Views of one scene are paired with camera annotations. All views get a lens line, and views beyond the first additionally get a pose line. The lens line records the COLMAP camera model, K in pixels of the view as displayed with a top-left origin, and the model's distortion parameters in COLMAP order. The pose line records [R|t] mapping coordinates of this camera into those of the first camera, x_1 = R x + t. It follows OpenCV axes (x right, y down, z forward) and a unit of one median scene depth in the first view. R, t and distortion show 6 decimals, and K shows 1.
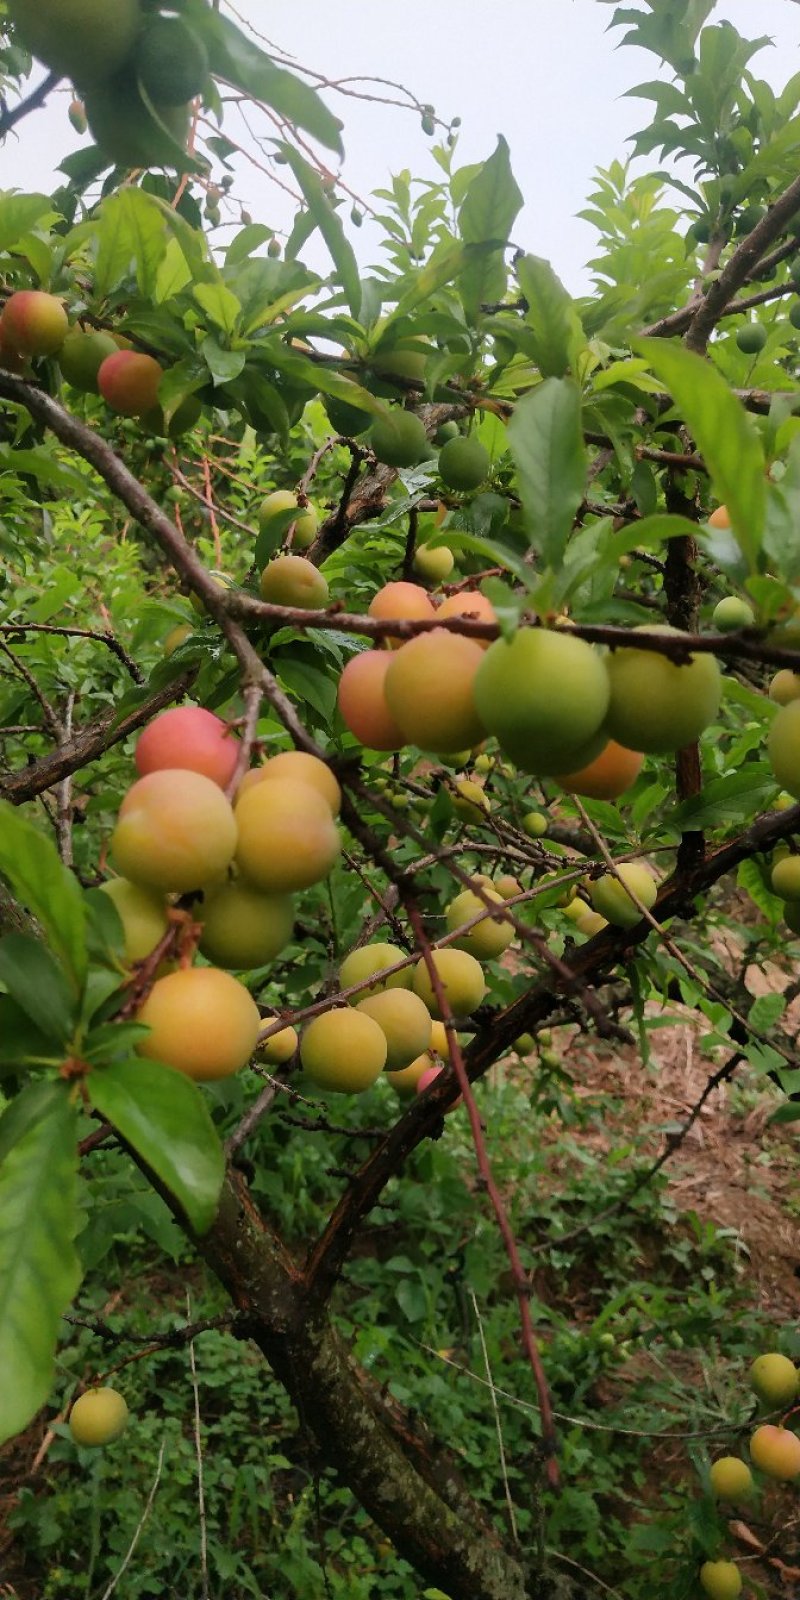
lens RADIAL K [[1325.5, 0, 400.0], [0, 1325.5, 800.0], [0, 0, 1]] dist [0.003015, -0.002712]
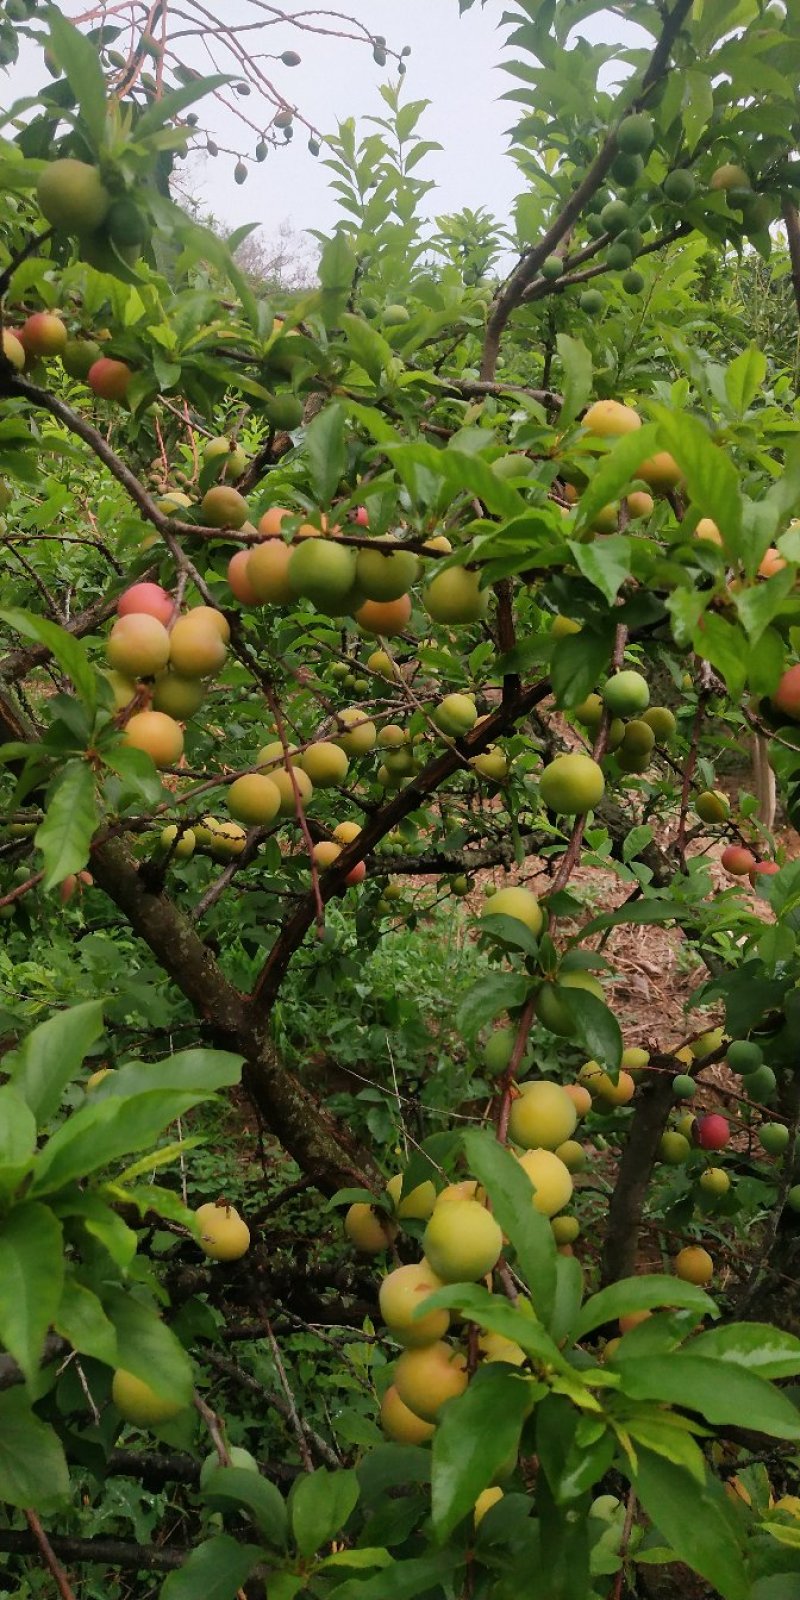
lens RADIAL K [[1427.5, 0, 443.8], [0, 1427.5, 794.8], [0, 0, 1]] dist [-0.012884, 0.118240]
pose [[0.999696, -0.014549, 0.019899, 0.072808], [0.013376, 0.998235, 0.057866, 0.039729], [-0.020706, -0.057583, 0.998126, -0.348604]]
